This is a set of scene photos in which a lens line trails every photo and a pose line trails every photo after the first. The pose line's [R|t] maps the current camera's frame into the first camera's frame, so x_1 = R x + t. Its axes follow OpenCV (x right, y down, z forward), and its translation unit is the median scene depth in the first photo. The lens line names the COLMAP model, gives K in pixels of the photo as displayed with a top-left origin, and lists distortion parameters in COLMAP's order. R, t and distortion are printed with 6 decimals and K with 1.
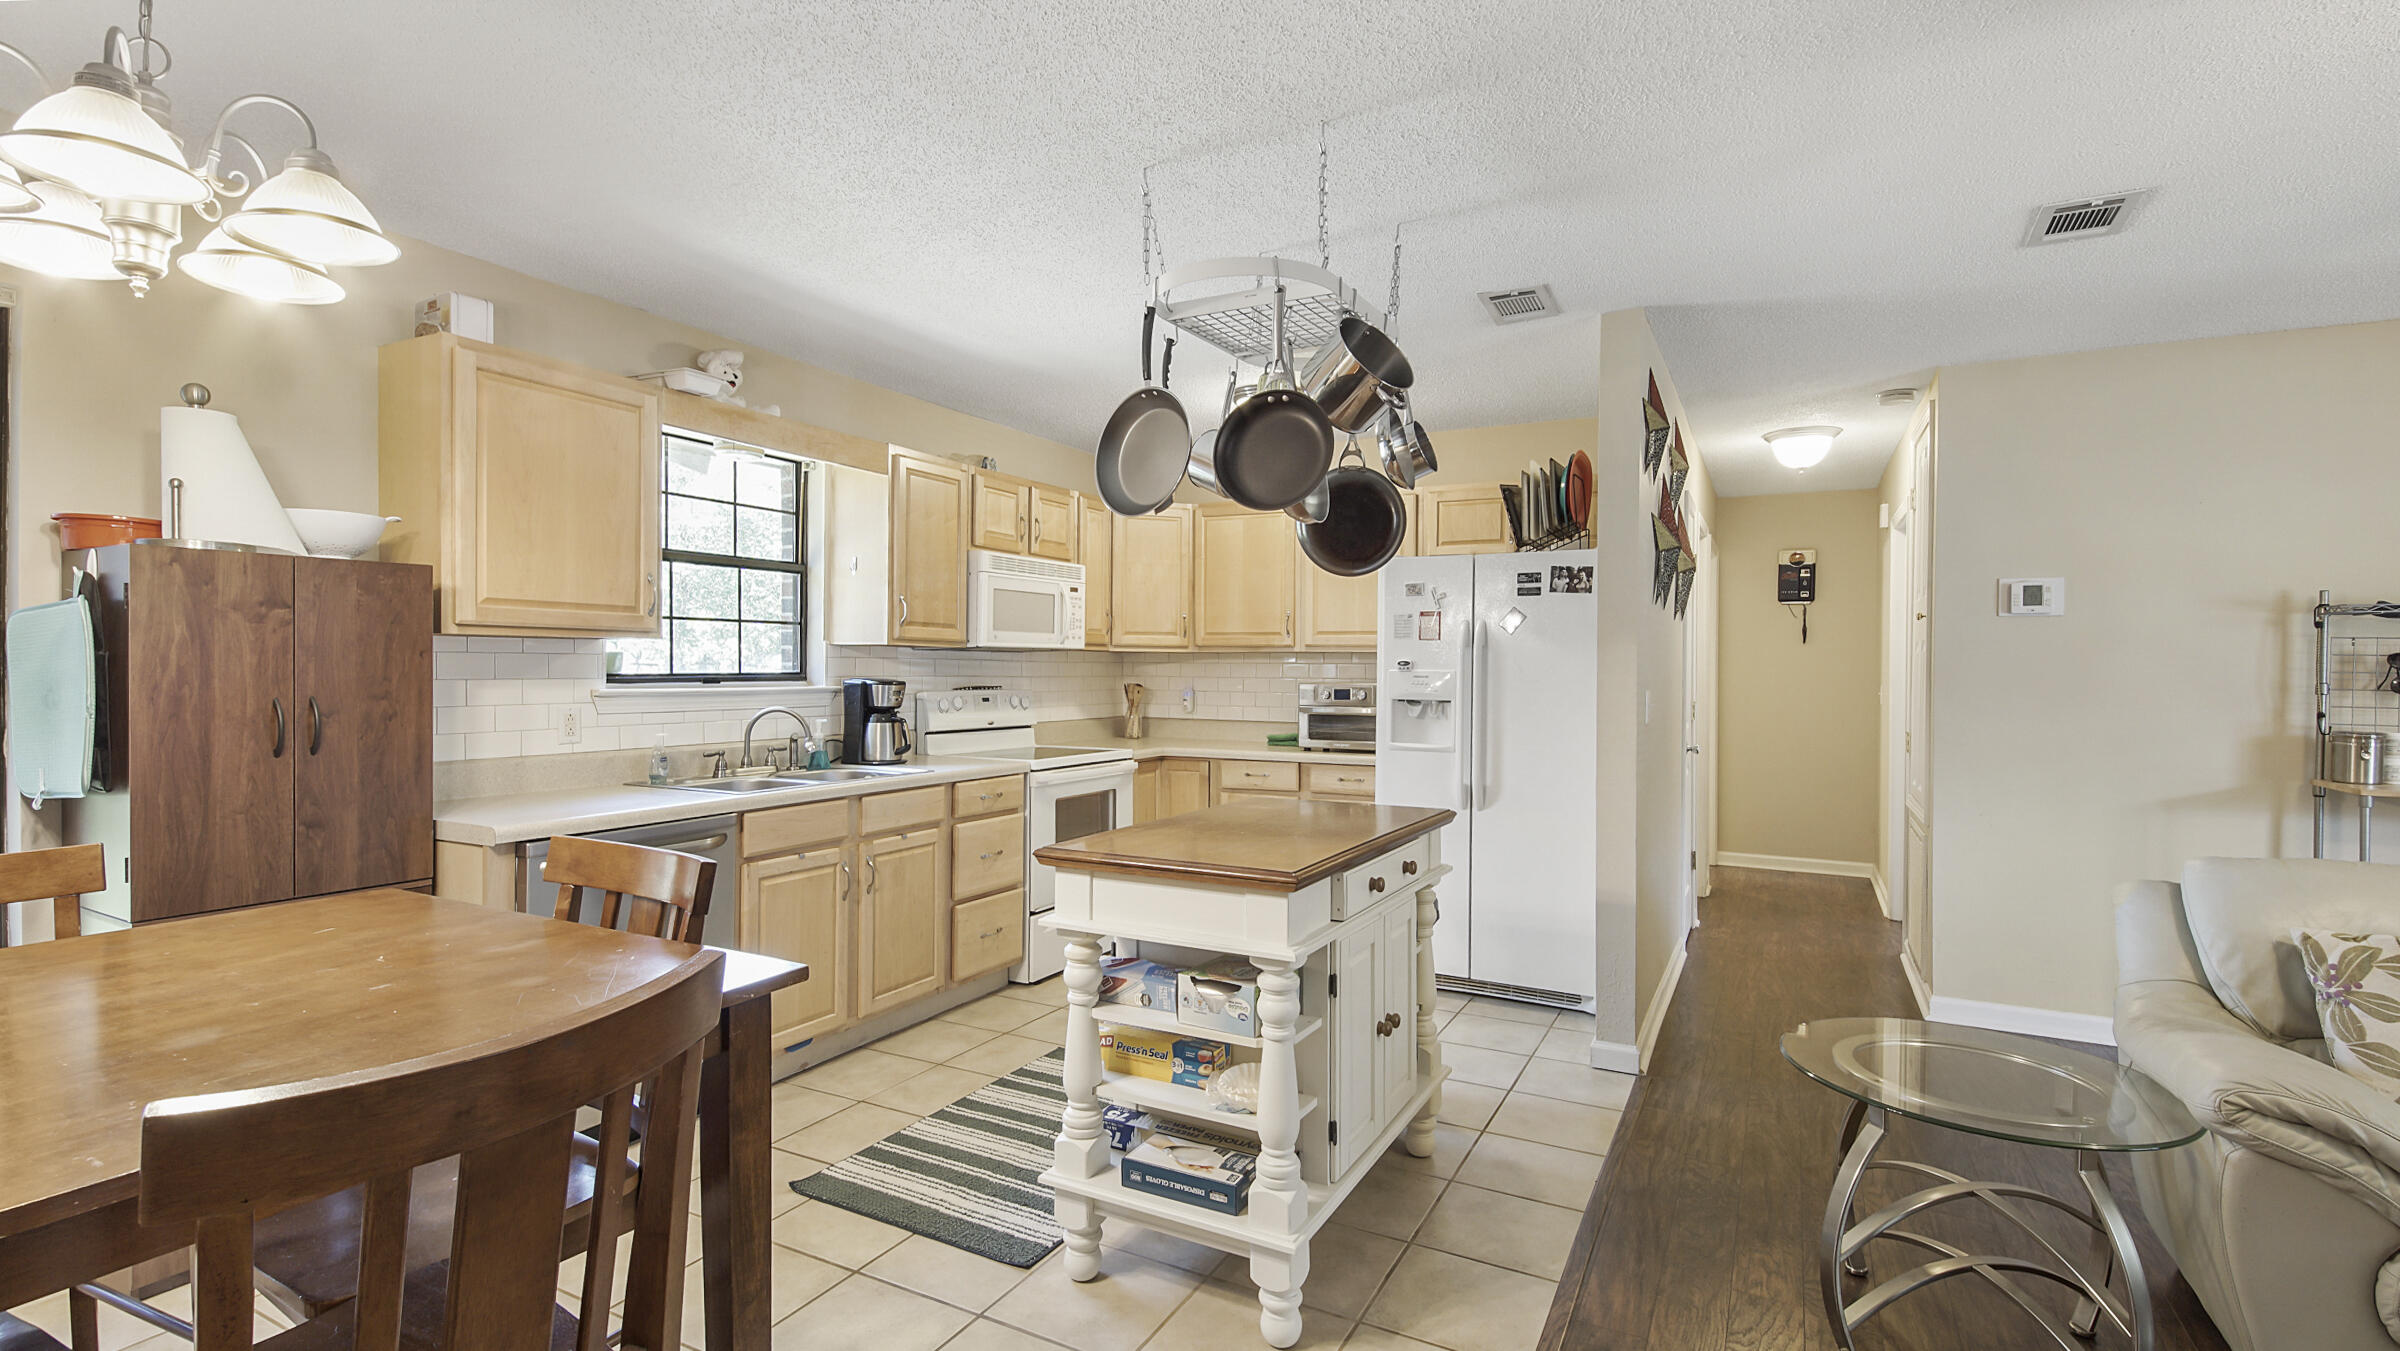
lens RADIAL K [[1080.0, 0, 1197.7], [0, 1080.0, 610.2], [0, 0, 1]] dist [0.035028, -0.024756]
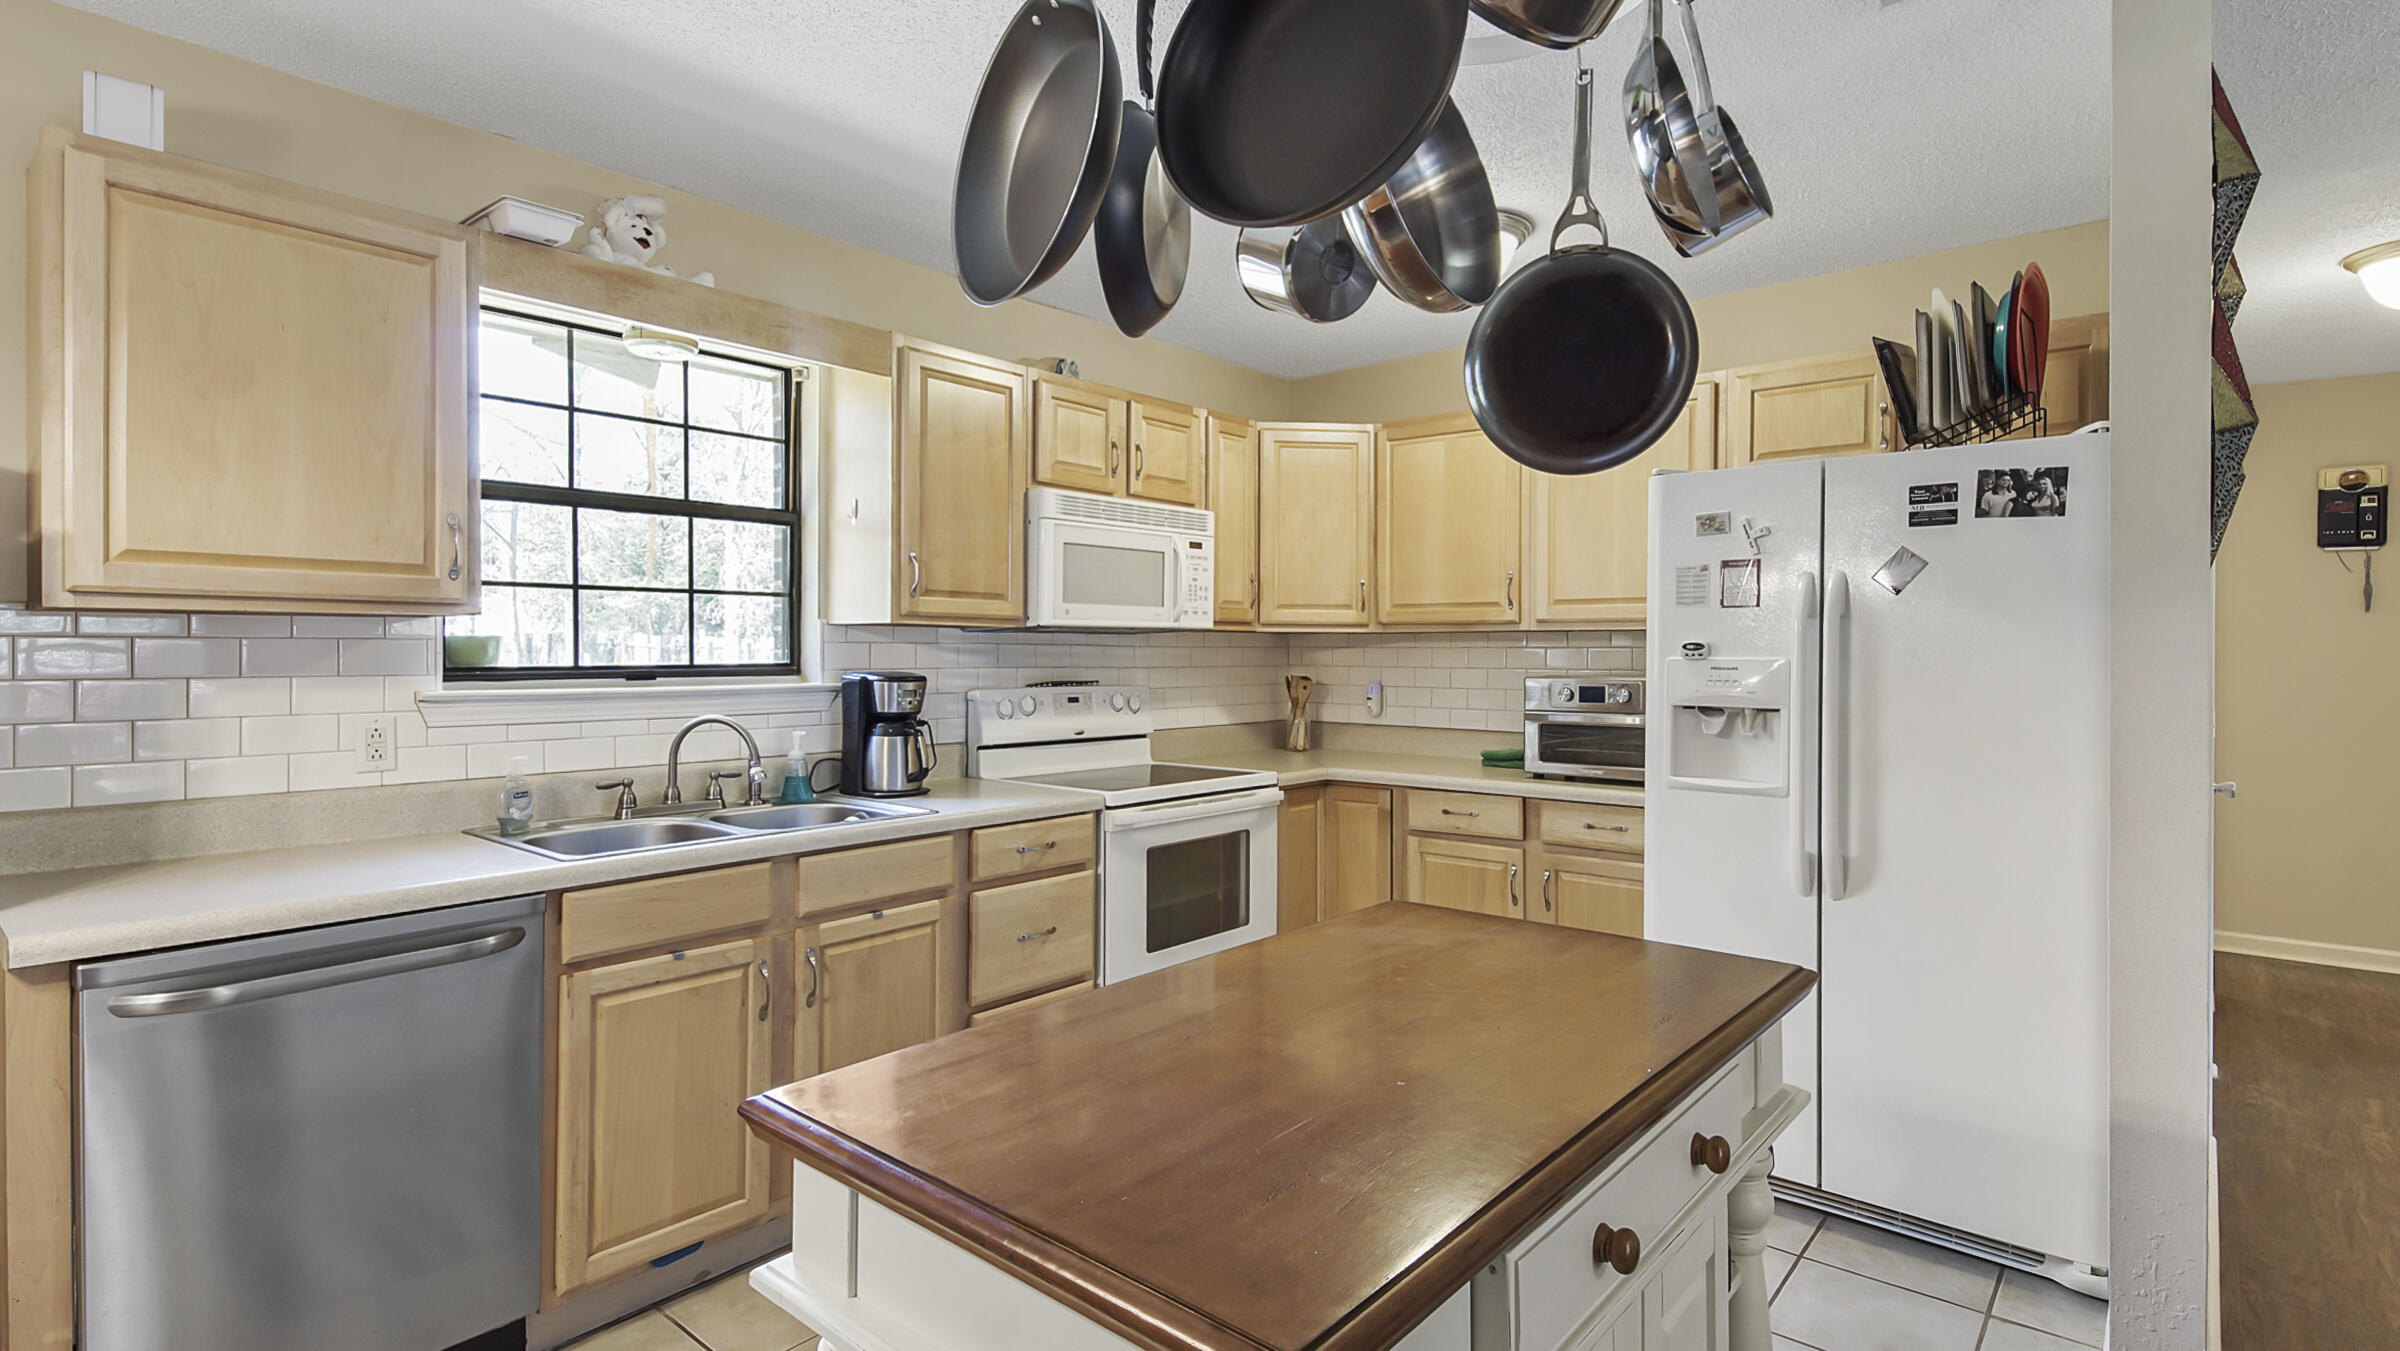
lens RADIAL K [[1150.4, 0, 1203.5], [0, 1150.4, 626.9], [0, 0, 1]] dist [0.038641, -0.018354]
pose [[0.977349, -0.008972, -0.211441, 0.060100], [0.015445, 0.999461, 0.028979, 0.015202], [0.211067, -0.031589, 0.976961, 0.312100]]
